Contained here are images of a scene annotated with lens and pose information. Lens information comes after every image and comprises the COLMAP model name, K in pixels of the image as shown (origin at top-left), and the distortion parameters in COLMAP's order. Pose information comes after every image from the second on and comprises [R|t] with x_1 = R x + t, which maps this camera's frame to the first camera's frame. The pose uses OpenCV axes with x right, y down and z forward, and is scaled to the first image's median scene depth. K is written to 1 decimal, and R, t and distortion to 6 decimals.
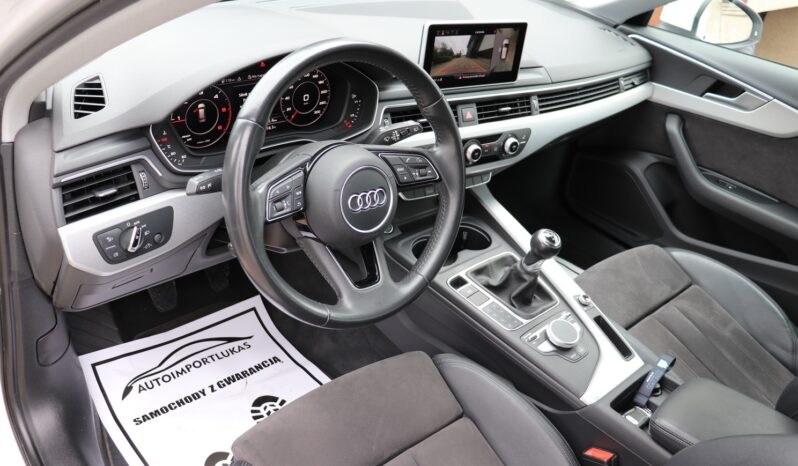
lens RADIAL K [[686.5, 0, 399.0], [0, 686.5, 233.0], [0, 0, 1]] dist [-0.125968, -0.001388]
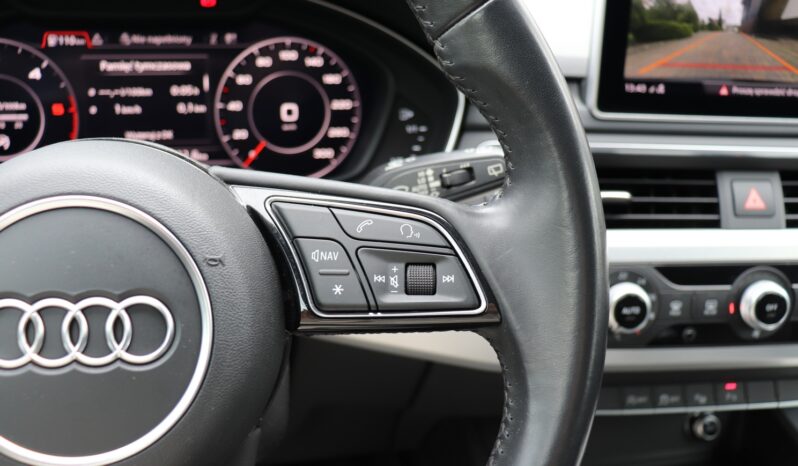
lens RADIAL K [[765.0, 0, 399.0], [0, 765.0, 233.0], [0, 0, 1]] dist [-0.148579, 0.200562]
pose [[0.870811, 0.042402, -0.489785, 0.149603], [-0.180671, 0.954158, -0.238620, -0.030094], [0.457215, 0.296283, 0.838553, 0.657856]]
